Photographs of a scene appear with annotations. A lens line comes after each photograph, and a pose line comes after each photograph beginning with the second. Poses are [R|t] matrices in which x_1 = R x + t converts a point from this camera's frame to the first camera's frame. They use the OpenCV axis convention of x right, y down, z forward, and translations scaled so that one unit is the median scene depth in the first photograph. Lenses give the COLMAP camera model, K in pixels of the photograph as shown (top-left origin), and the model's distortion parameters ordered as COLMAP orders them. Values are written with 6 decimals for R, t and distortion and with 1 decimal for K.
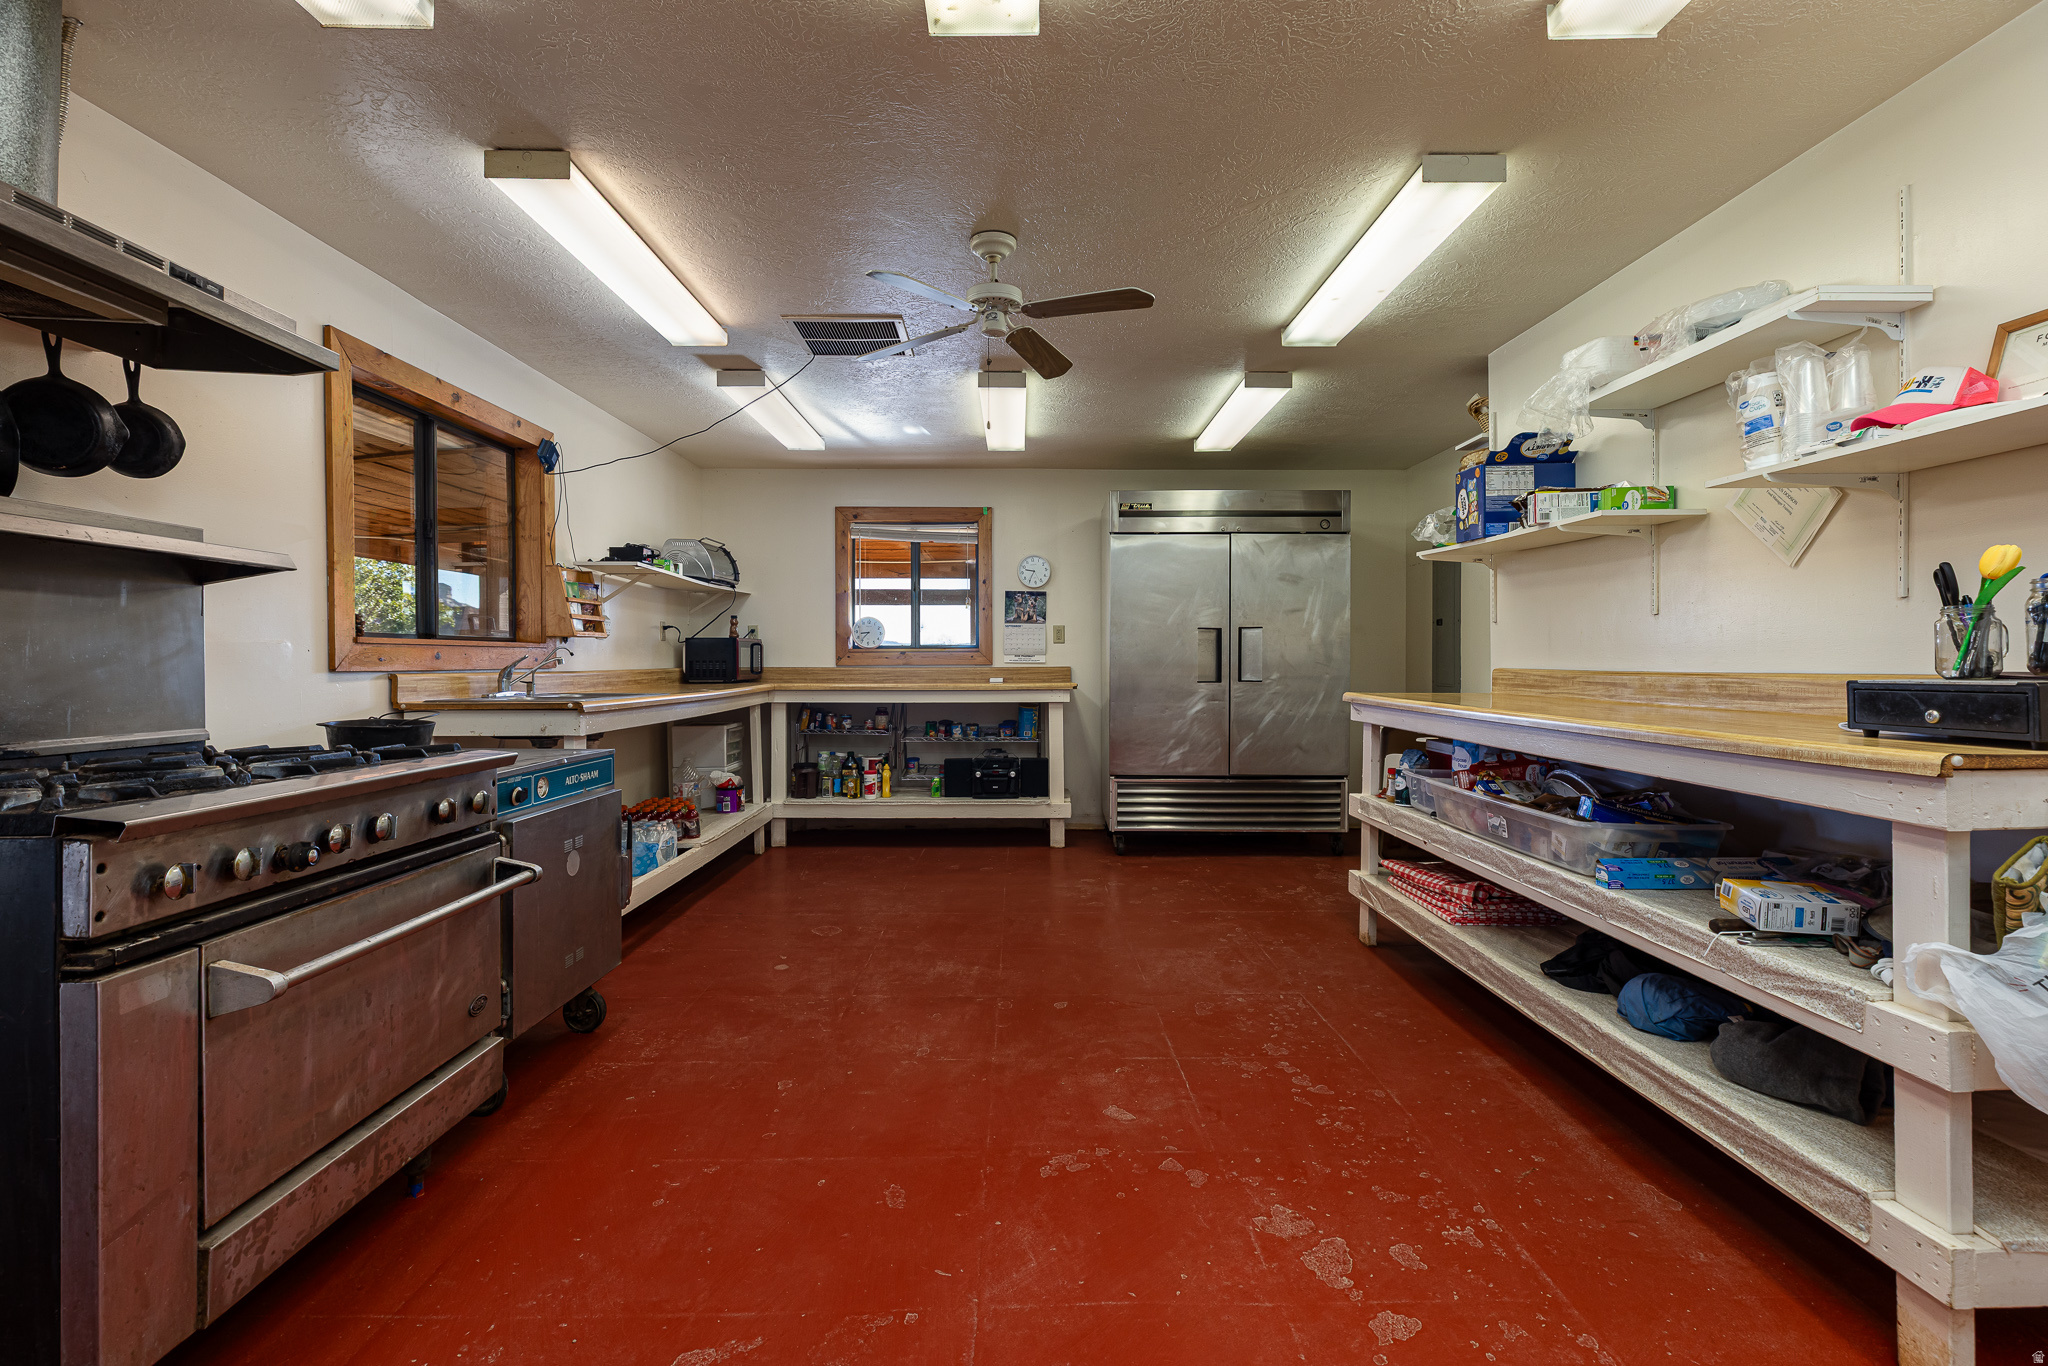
lens RADIAL K [[924.7, 0, 1033.0], [0, 924.7, 662.5], [0, 0, 1]] dist [0.003157, -0.000373]
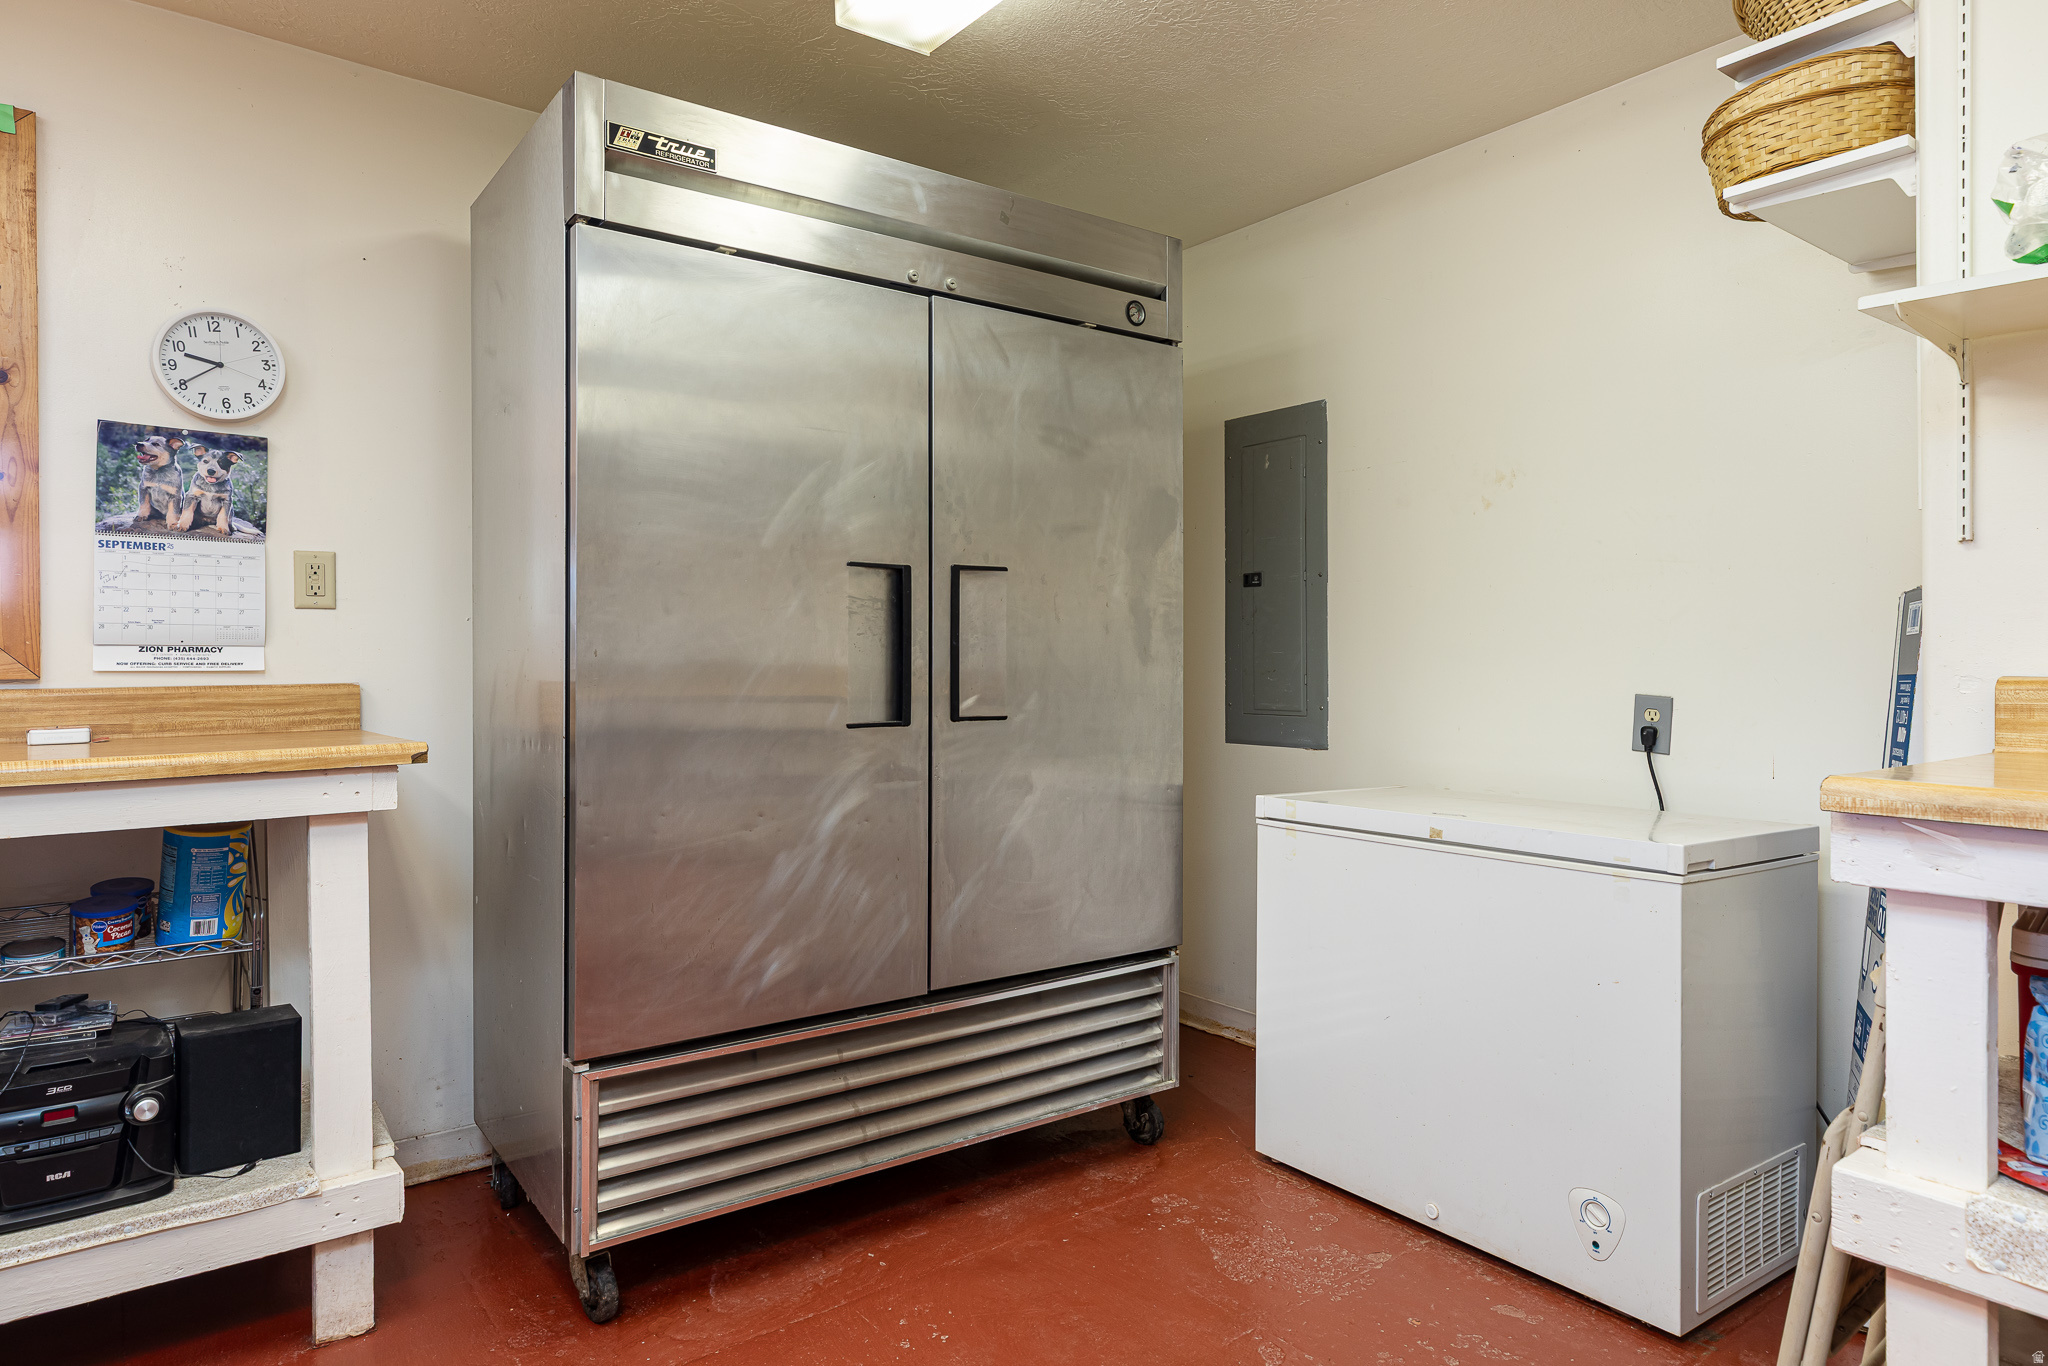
lens RADIAL K [[1223.8, 0, 1028.5], [0, 1223.8, 662.2], [0, 0, 1]] dist [0.006874, 0.001448]
pose [[0.800459, -0.001294, 0.599386, -0.040820], [0.005439, 0.999972, -0.005104, 0.000919], [-0.599363, 0.007346, 0.800444, 0.784640]]
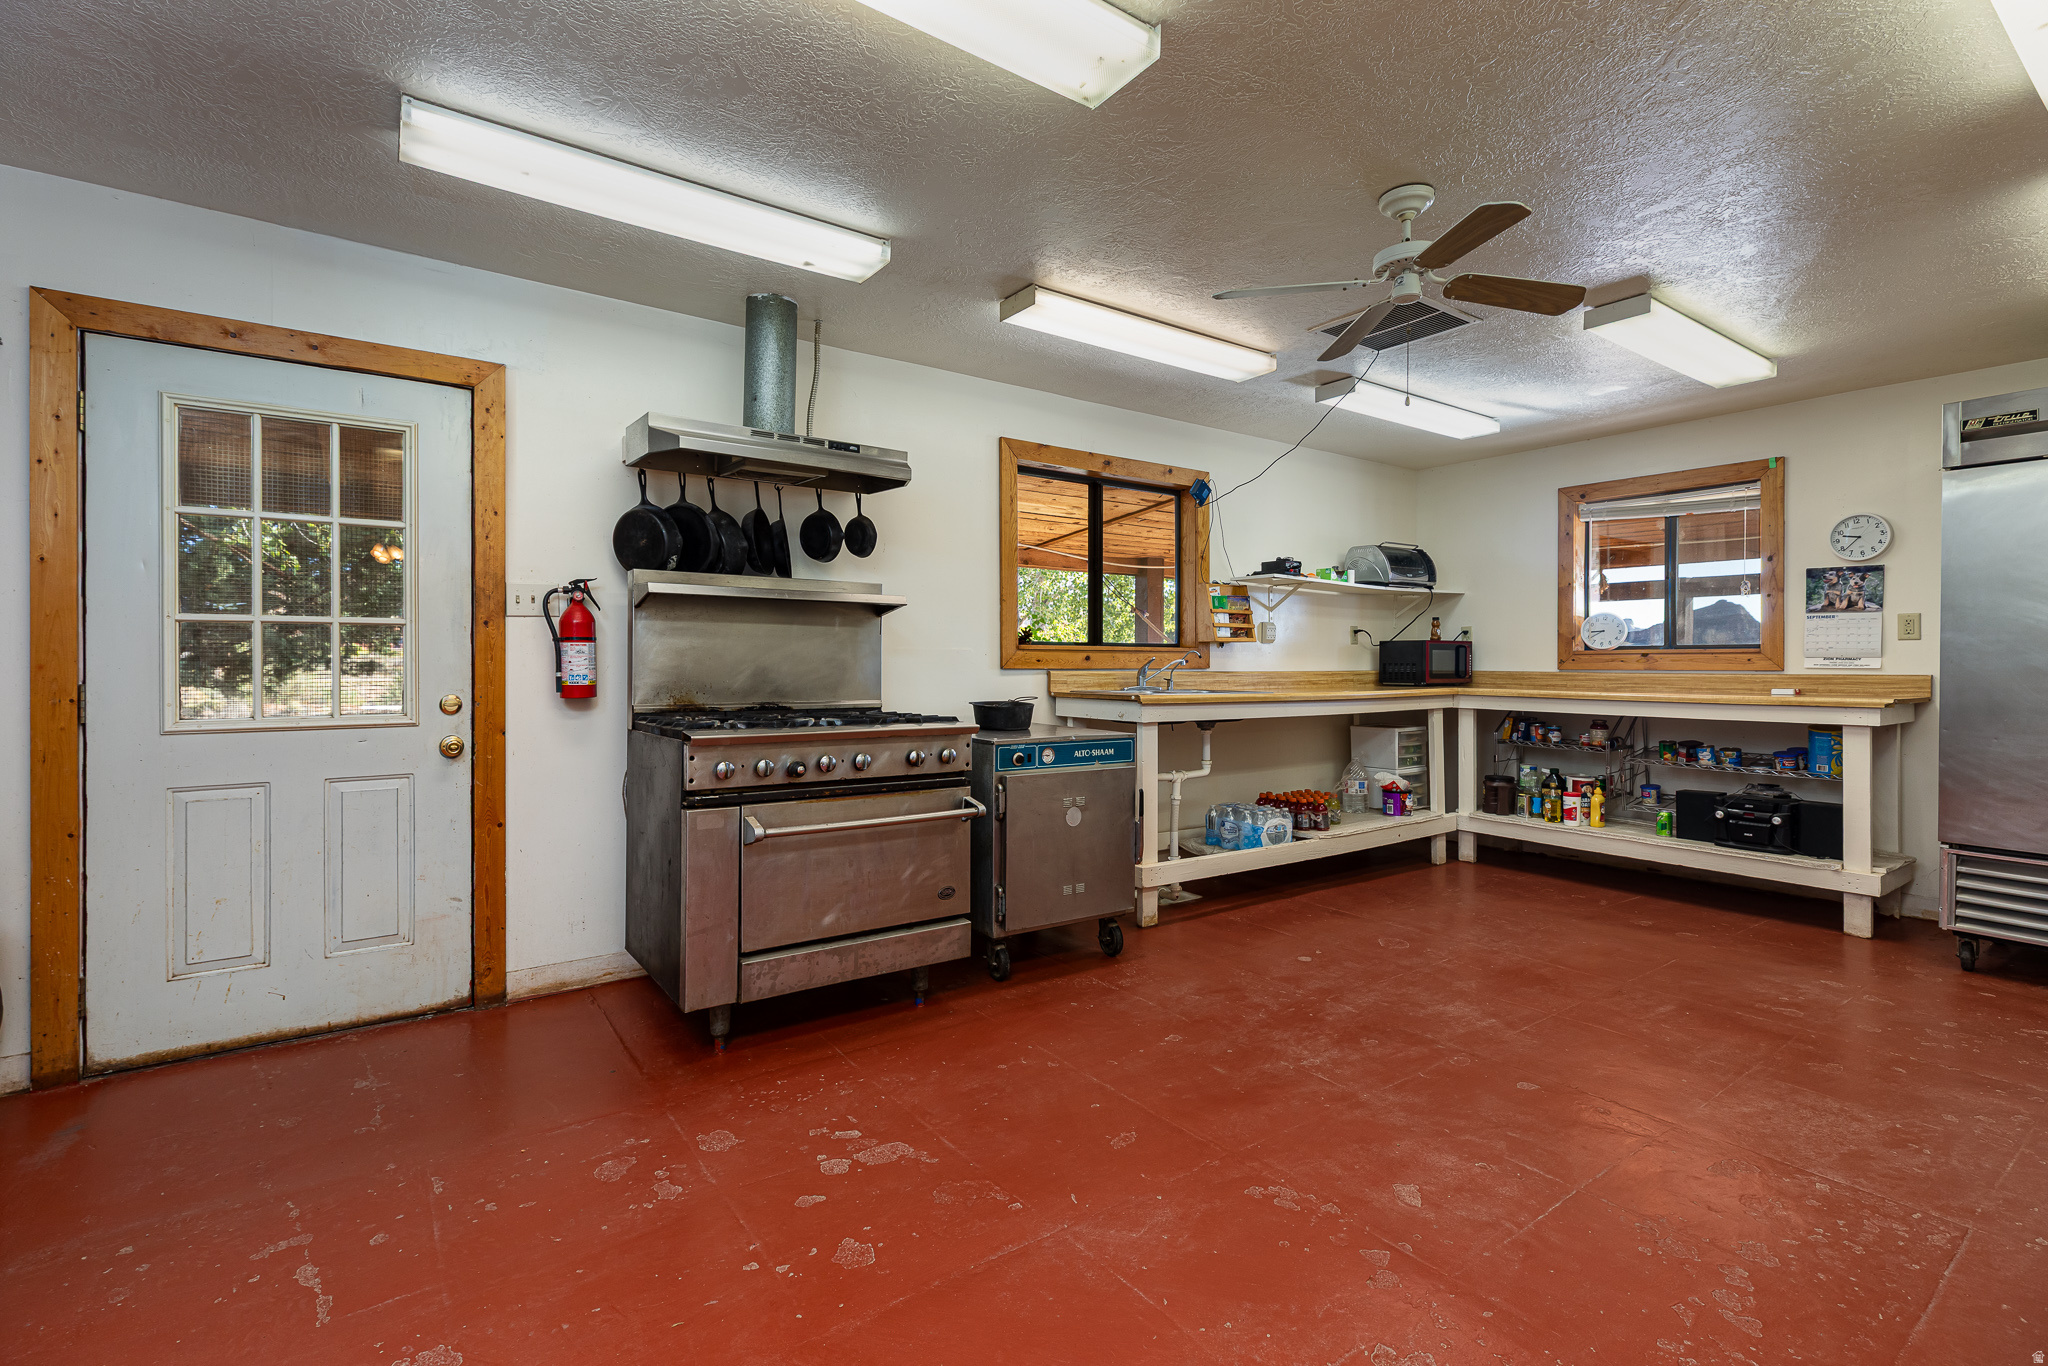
lens RADIAL K [[924.7, 0, 1015.0], [0, 924.7, 665.8], [0, 0, 1]] dist [0.003157, -0.000373]
pose [[0.562288, 0.005697, -0.826922, 0.329463], [-0.006219, 0.999977, 0.002661, 0.000540], [0.826918, 0.003646, 0.562310, 0.122243]]
